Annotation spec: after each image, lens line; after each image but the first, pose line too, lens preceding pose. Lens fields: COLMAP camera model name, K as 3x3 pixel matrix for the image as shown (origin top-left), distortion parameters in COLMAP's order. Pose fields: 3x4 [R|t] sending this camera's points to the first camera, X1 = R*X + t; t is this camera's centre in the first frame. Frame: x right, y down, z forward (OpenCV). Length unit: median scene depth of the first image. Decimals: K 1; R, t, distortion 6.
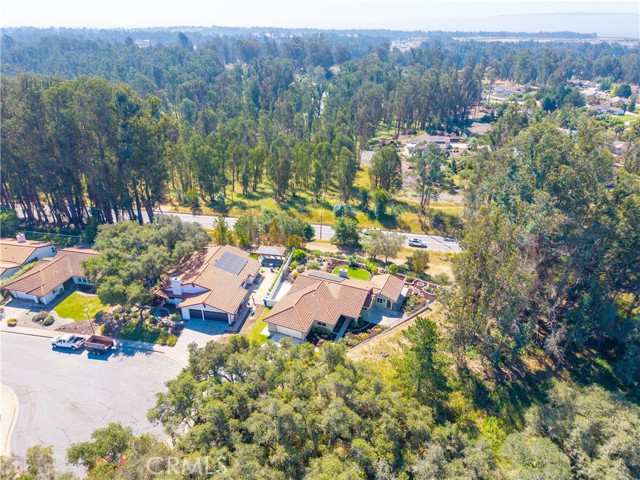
lens RADIAL K [[425.8, 0, 321.3], [0, 425.8, 244.1], [0, 0, 1]] dist [0.024170, -0.027494]
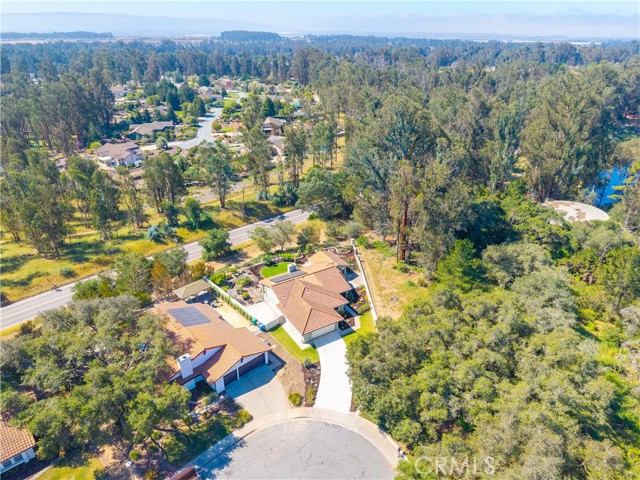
lens RADIAL K [[425.8, 0, 321.3], [0, 425.8, 244.1], [0, 0, 1]] dist [0.024170, -0.027494]
pose [[0.575124, -0.369492, 0.729868, -0.622297], [0.369449, 0.913335, 0.171251, -0.130250], [-0.729890, 0.171159, 0.661790, 0.259026]]
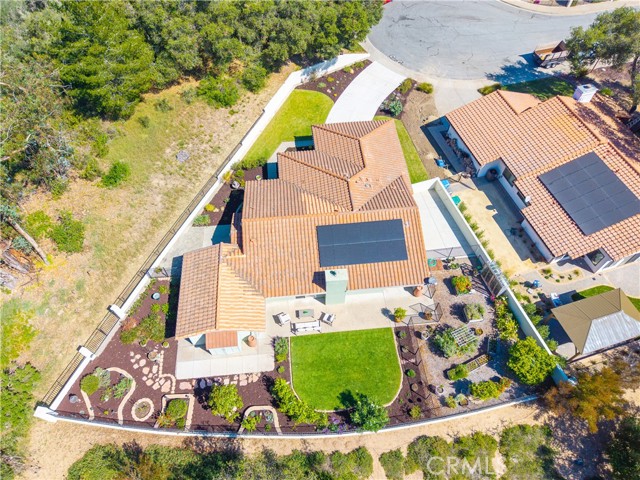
lens RADIAL K [[425.8, 0, 321.3], [0, 425.8, 244.1], [0, 0, 1]] dist [0.024170, -0.027494]
pose [[-0.878303, 0.392854, -0.272488, 0.150911], [-0.225885, 0.161342, 0.960700, -0.290154], [0.421379, 0.905337, -0.052967, 0.972516]]
